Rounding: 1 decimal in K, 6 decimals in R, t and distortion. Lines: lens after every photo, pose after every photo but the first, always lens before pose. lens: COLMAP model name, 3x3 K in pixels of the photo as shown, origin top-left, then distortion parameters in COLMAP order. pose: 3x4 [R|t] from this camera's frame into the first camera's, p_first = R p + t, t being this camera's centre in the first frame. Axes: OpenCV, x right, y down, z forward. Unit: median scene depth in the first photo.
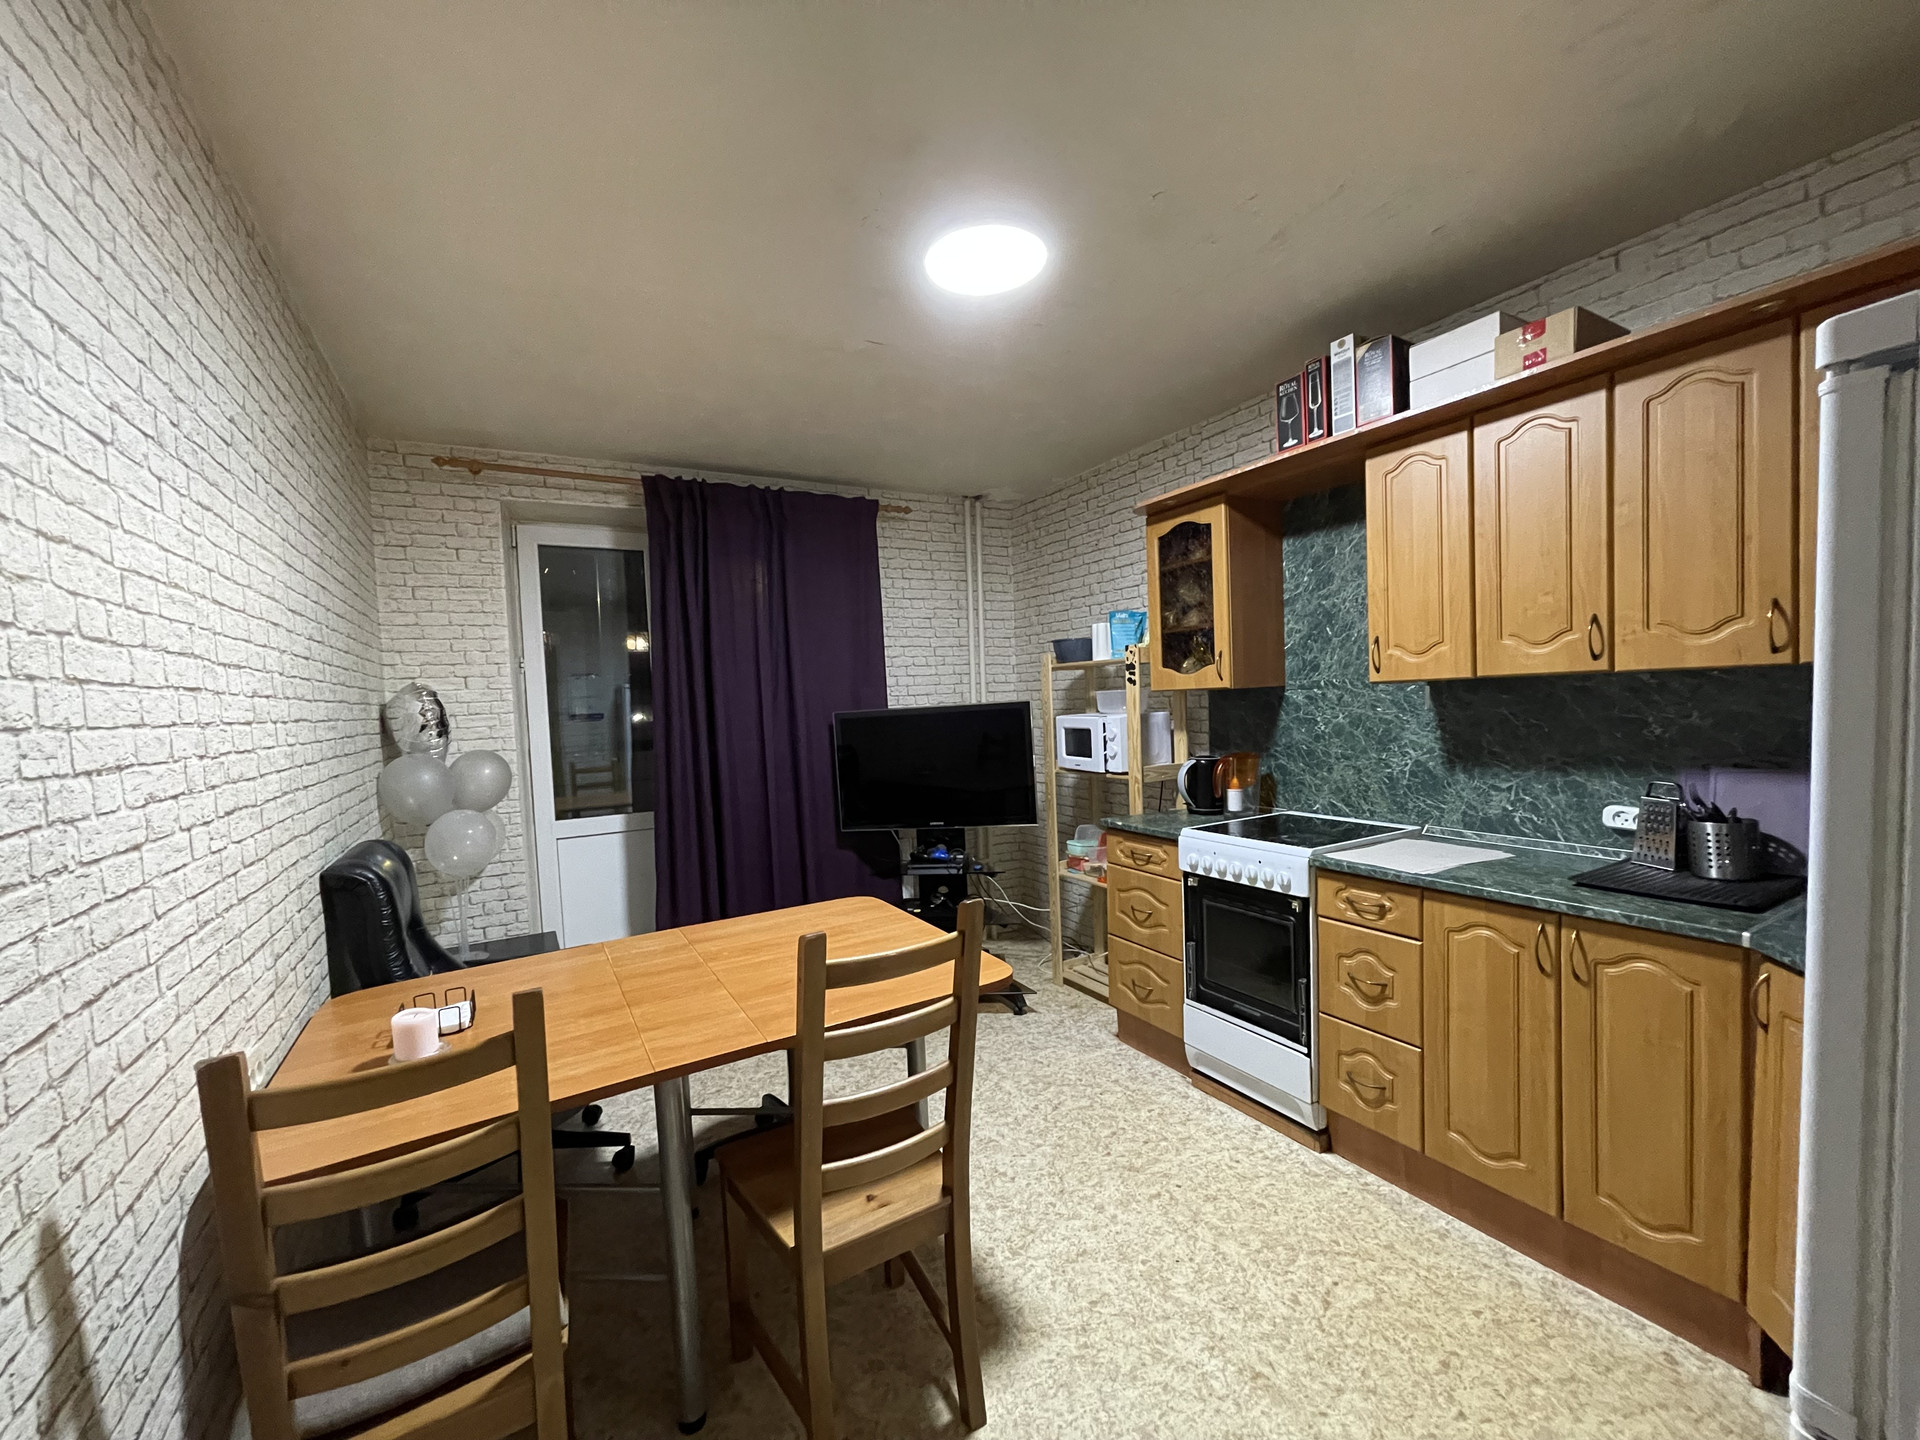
lens RADIAL K [[763.0, 0, 967.0], [0, 763.0, 731.6], [0, 0, 1]] dist [-0.003064, 0.000847]
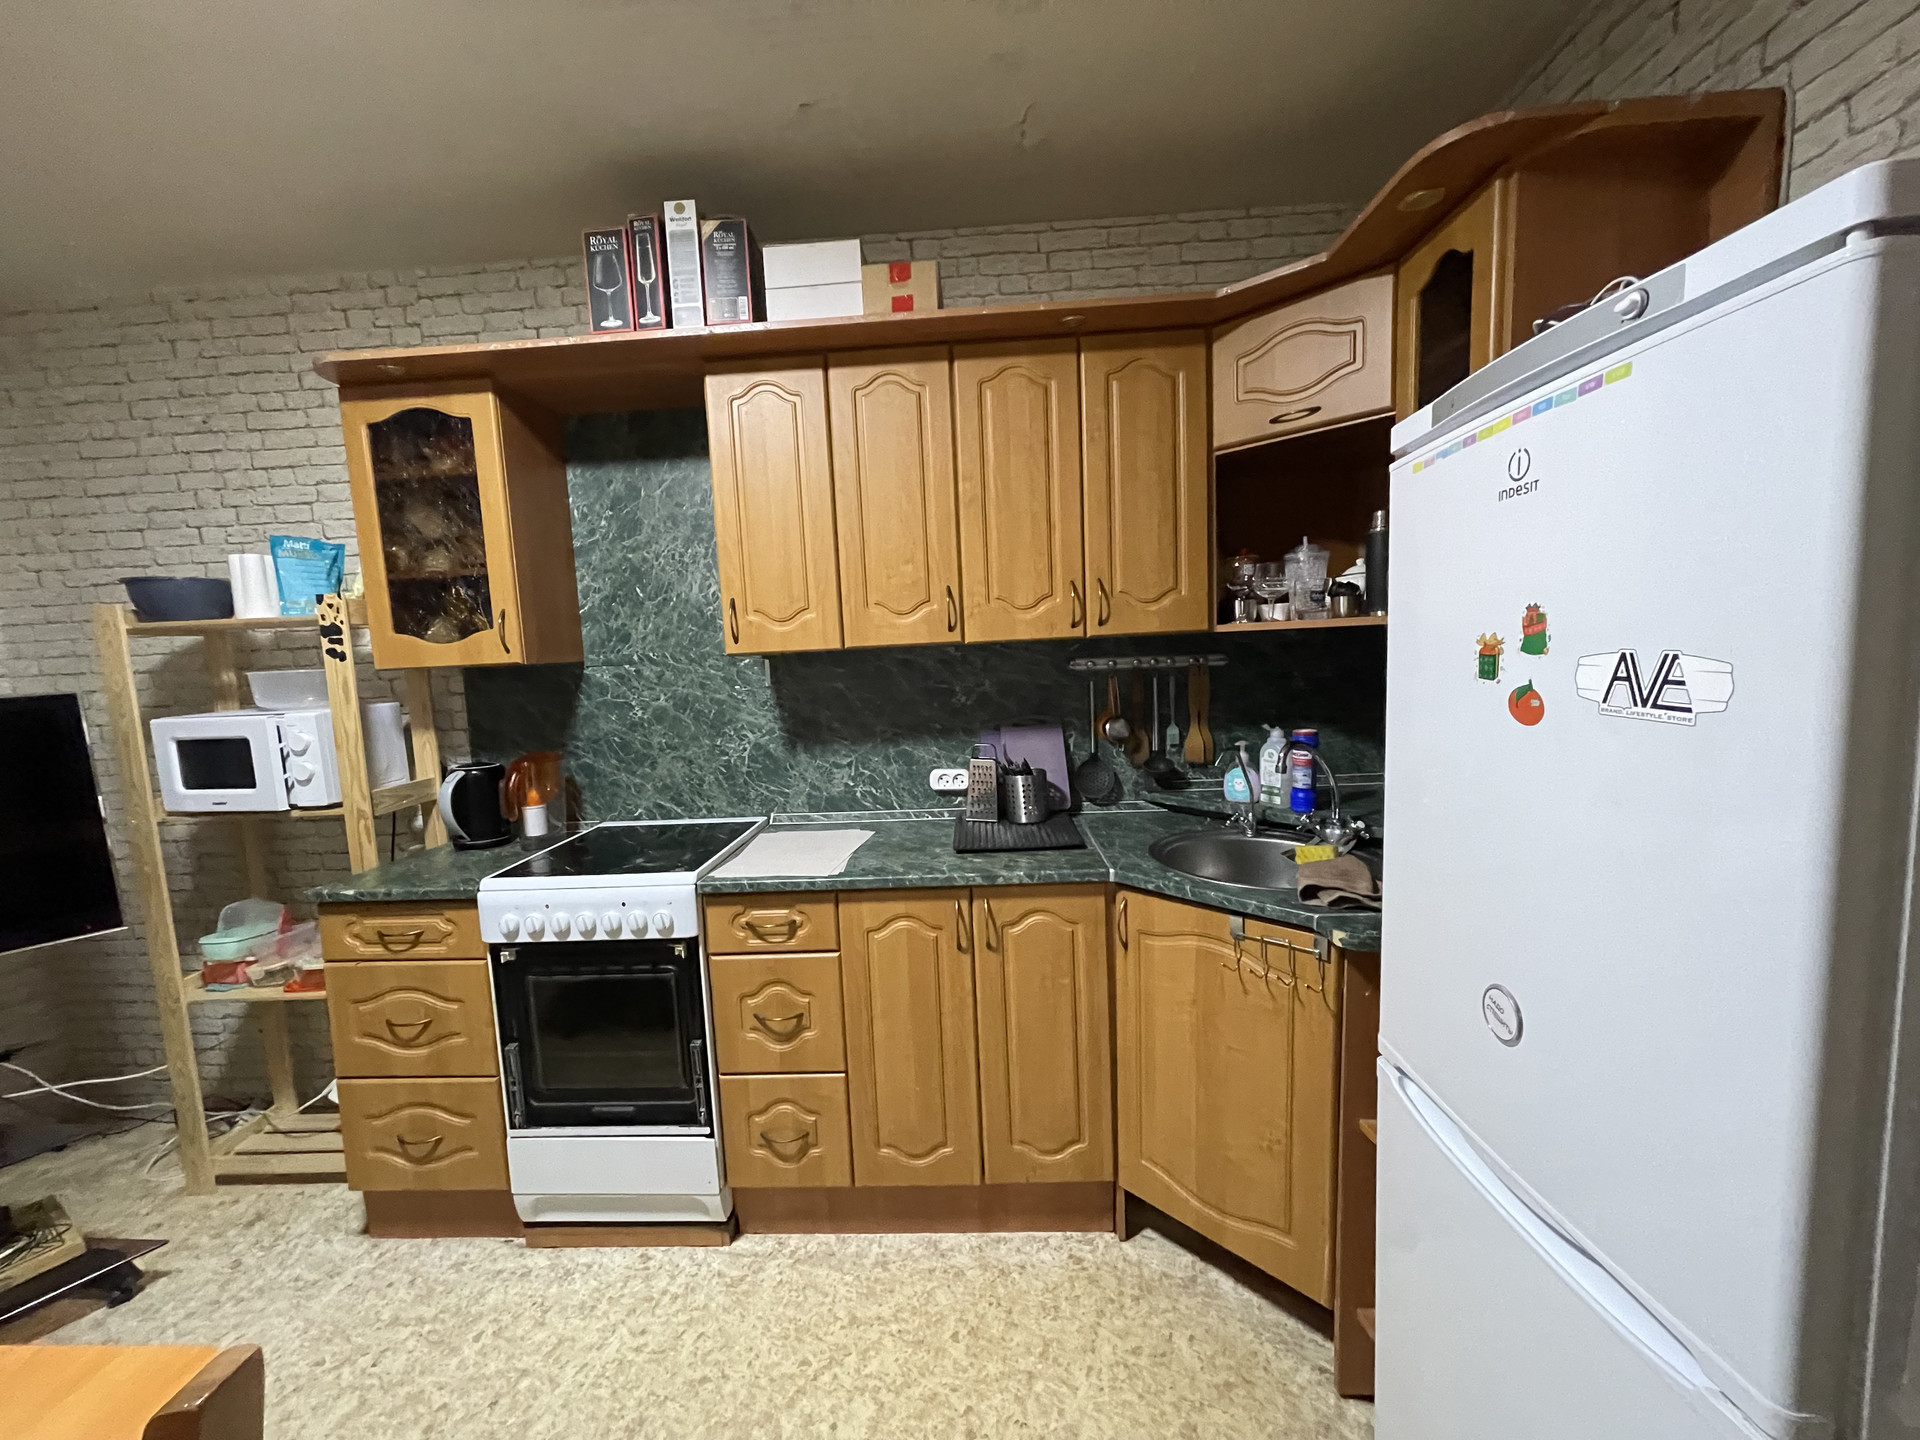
lens RADIAL K [[763.0, 0, 941.3], [0, 763.0, 733.8], [0, 0, 1]] dist [-0.003064, 0.000847]
pose [[0.552680, -0.076992, 0.829829, -0.031555], [0.058273, 0.996857, 0.053678, -0.009156], [-0.831354, 0.018690, 0.555429, 0.328716]]
